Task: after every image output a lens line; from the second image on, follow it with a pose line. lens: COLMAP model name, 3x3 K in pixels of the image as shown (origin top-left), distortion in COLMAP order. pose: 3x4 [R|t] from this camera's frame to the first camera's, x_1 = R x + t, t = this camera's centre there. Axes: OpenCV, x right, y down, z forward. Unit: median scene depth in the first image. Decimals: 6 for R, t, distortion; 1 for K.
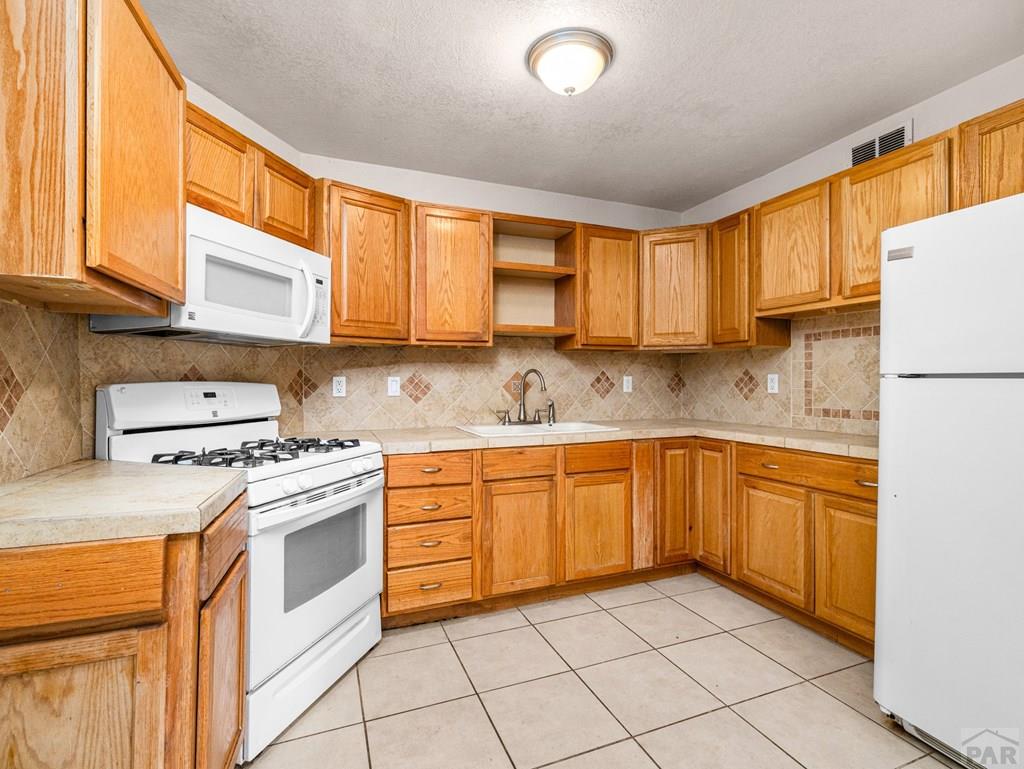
lens RADIAL K [[485.6, 0, 509.3], [0, 485.6, 387.8], [0, 0, 1]] dist [0.001874, 0.000978]
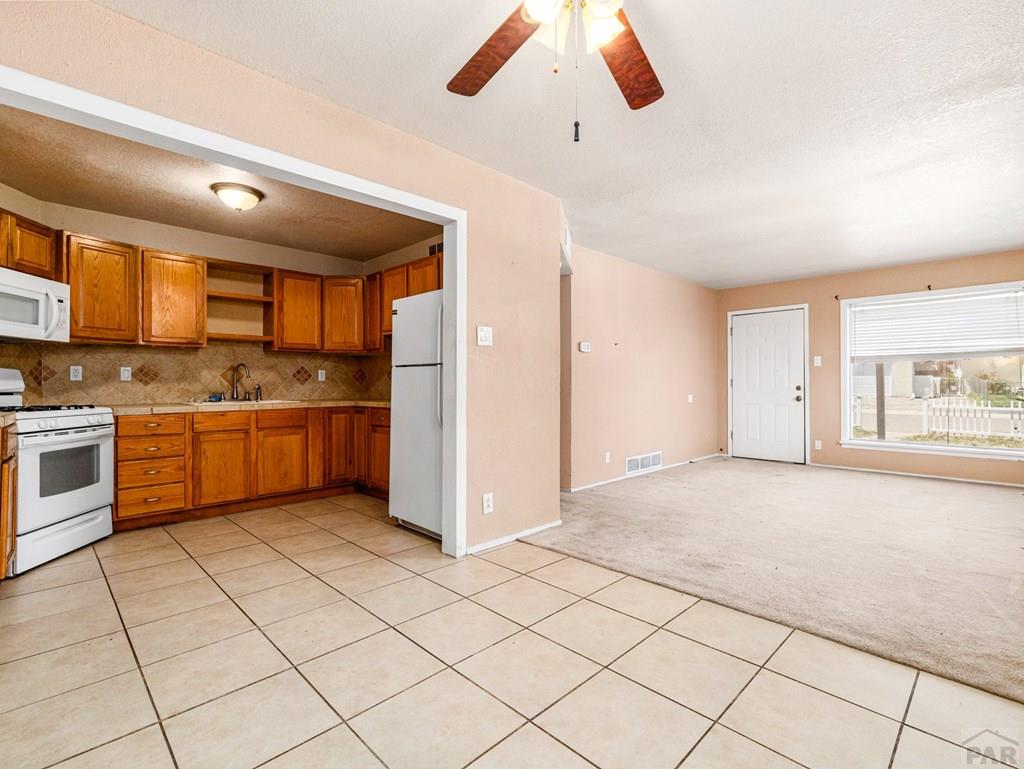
lens RADIAL K [[485.6, 0, 509.3], [0, 485.6, 387.8], [0, 0, 1]] dist [0.001874, 0.000978]
pose [[0.918612, -0.003598, 0.395143, 0.251409], [0.006271, 0.999965, -0.005472, 0.058336], [-0.395110, 0.007504, 0.918603, -0.810983]]
